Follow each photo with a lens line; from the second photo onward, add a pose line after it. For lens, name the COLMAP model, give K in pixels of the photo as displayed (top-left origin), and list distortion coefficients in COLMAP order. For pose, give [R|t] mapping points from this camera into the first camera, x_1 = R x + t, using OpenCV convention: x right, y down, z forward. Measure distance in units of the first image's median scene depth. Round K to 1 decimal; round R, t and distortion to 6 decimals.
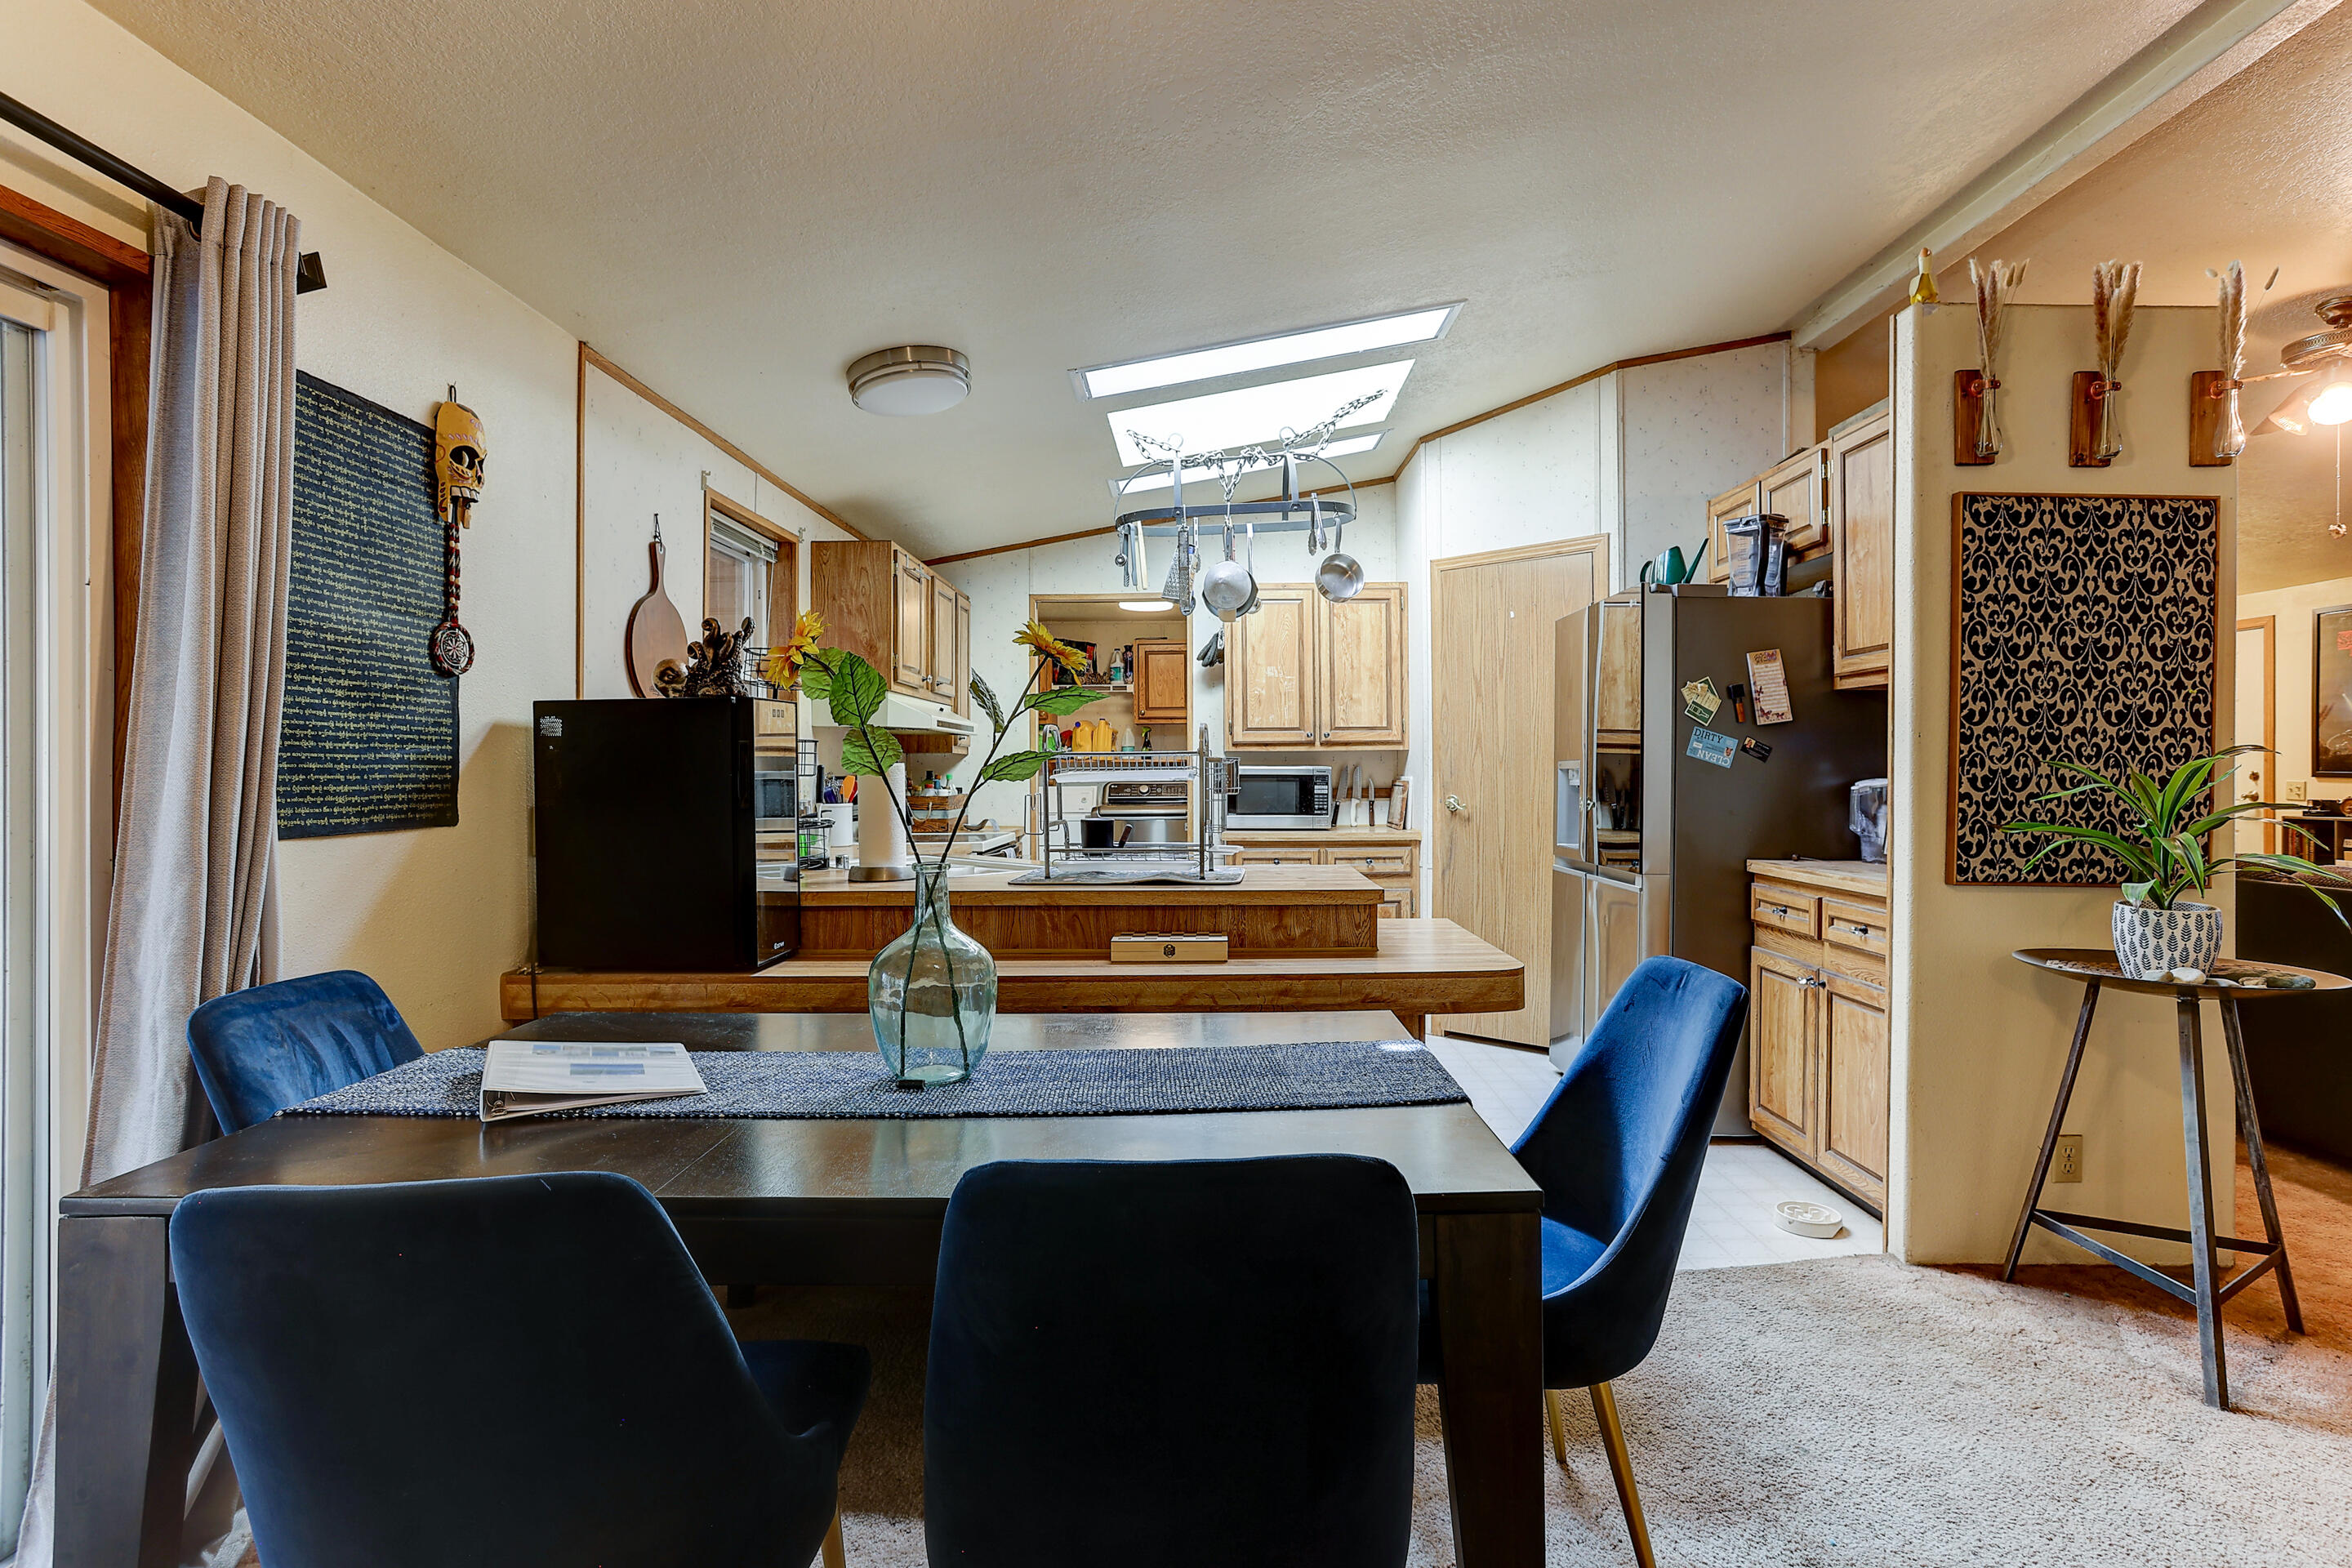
lens RADIAL K [[1152.5, 0, 1176.0], [0, 1152.5, 784.0], [0, 0, 1]] dist [-0.000450, 0.000023]
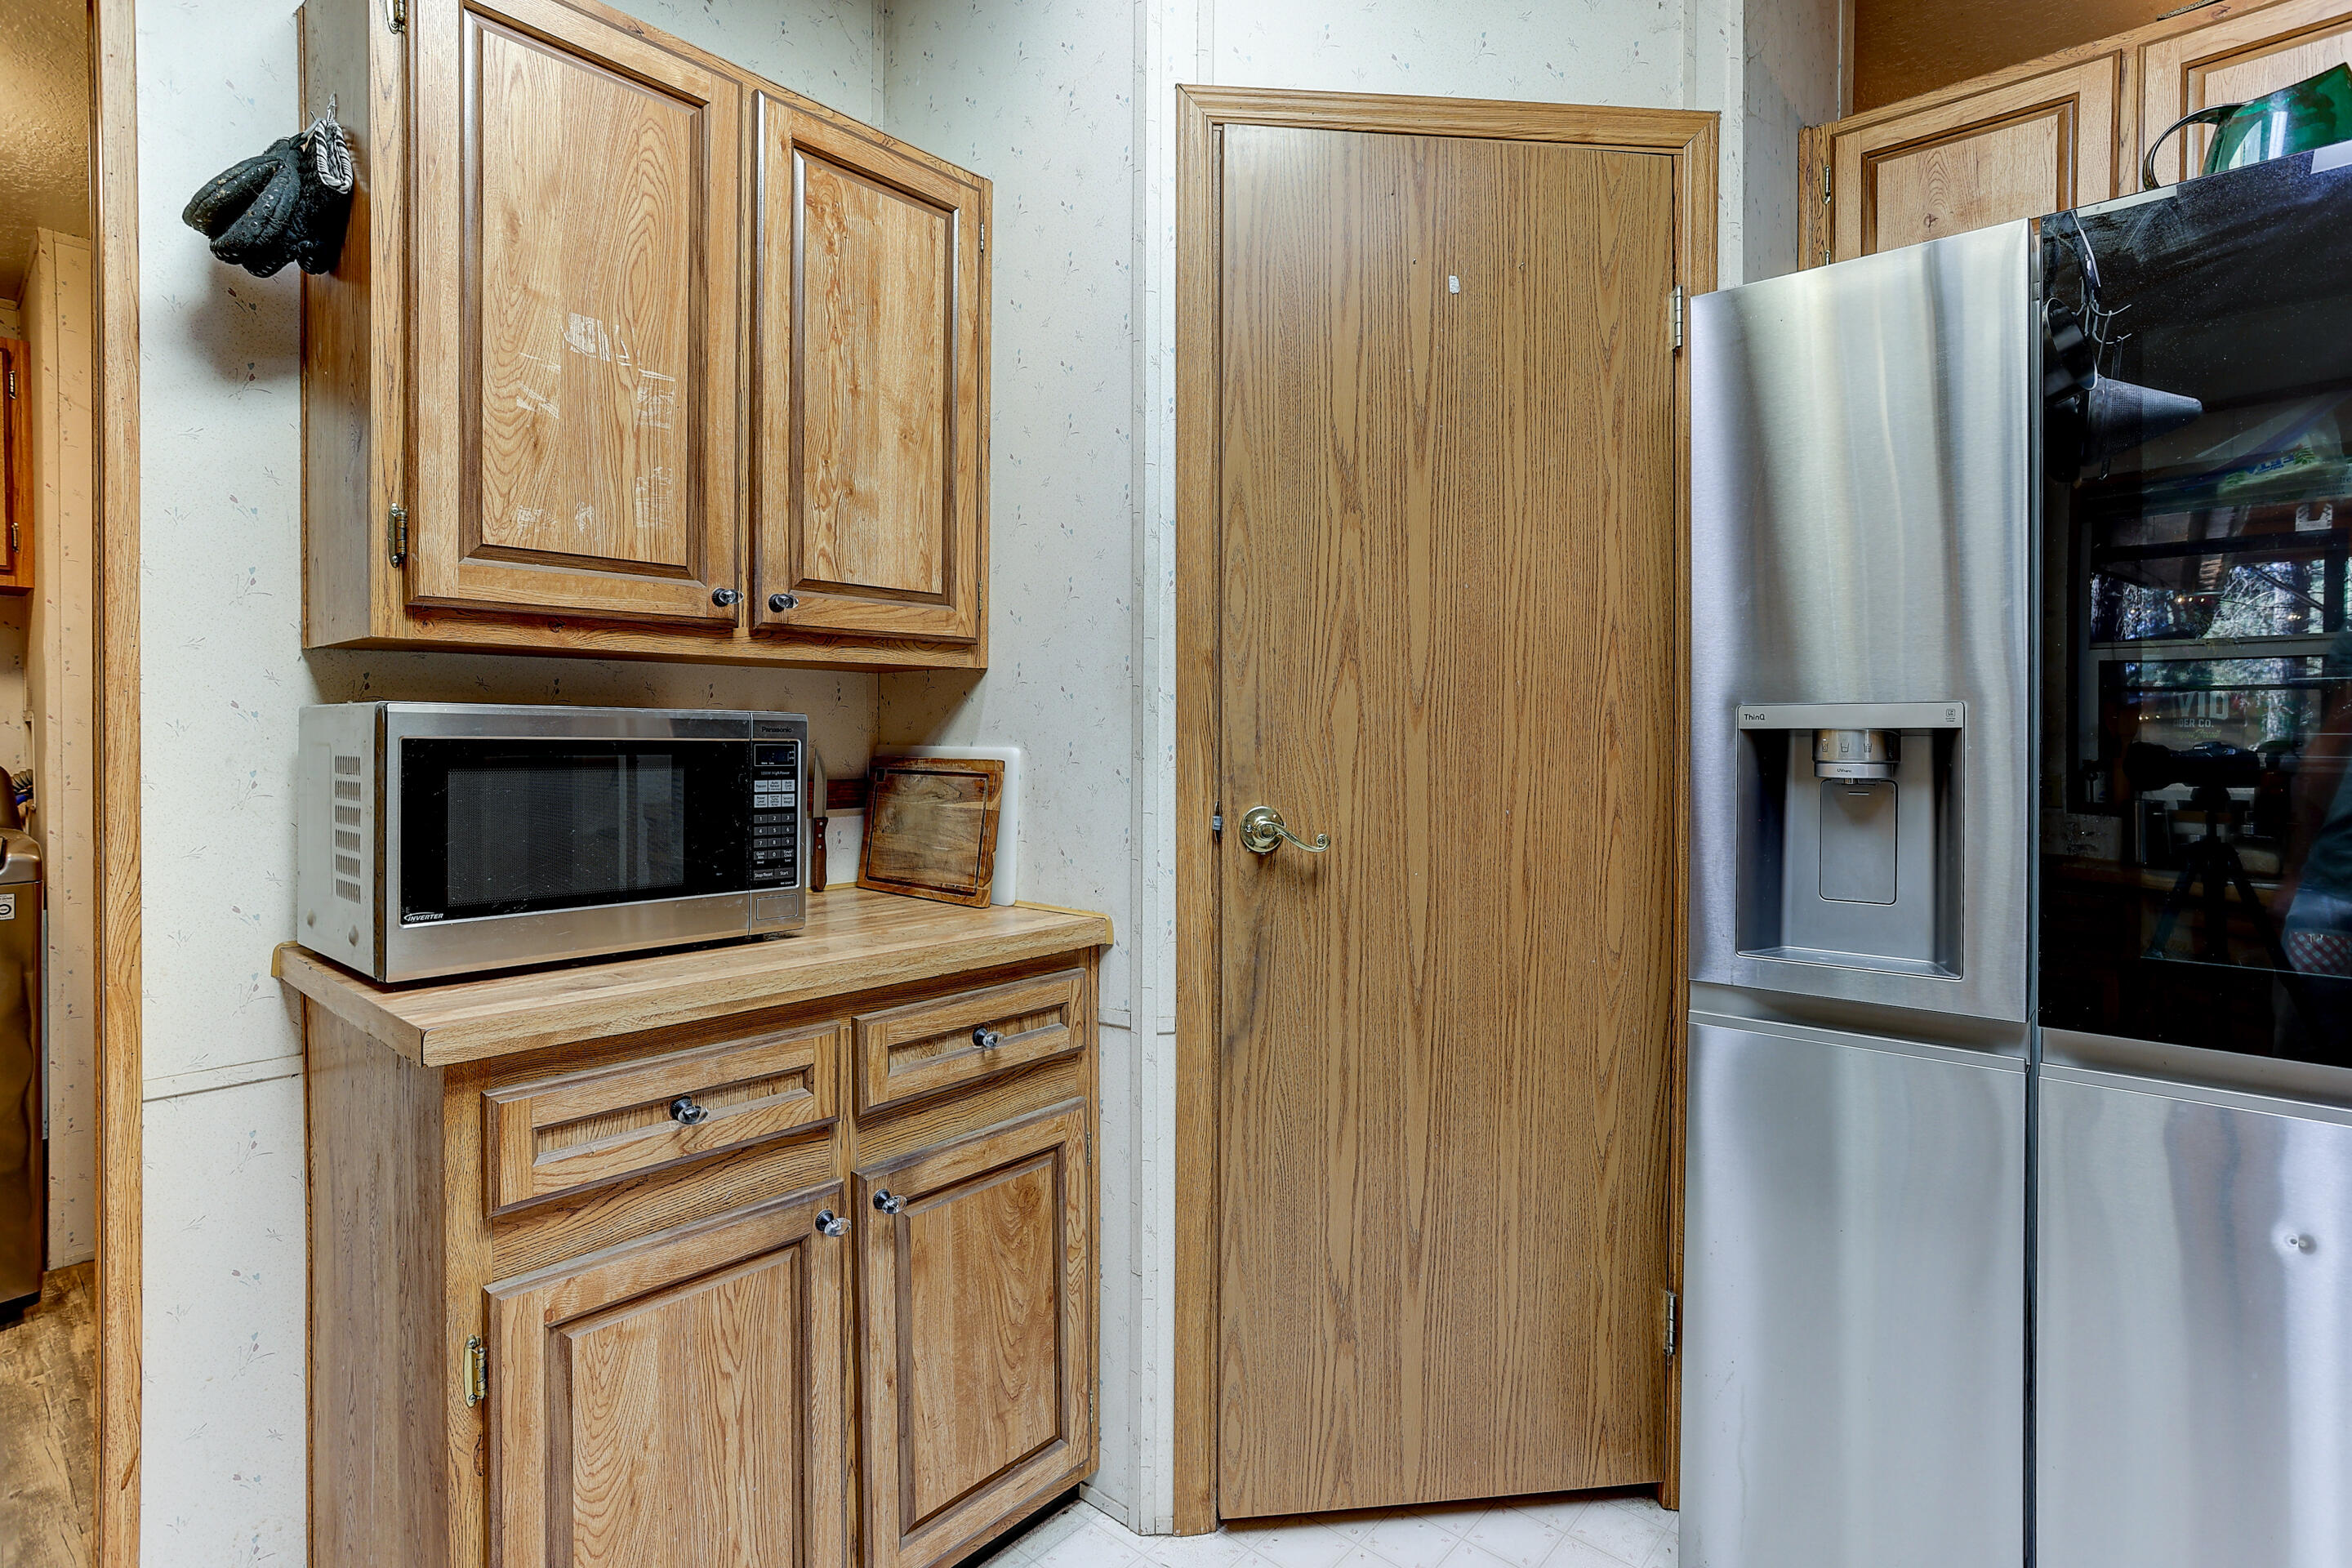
lens RADIAL K [[1190.2, 0, 1170.3], [0, 1190.2, 724.7], [0, 0, 1]] dist [-0.002828, -0.000205]
pose [[0.653209, 0.011110, 0.757096, -0.030330], [0.000303, 0.999888, -0.014934, -0.007748], [-0.757178, 0.009984, 0.653133, 0.732256]]
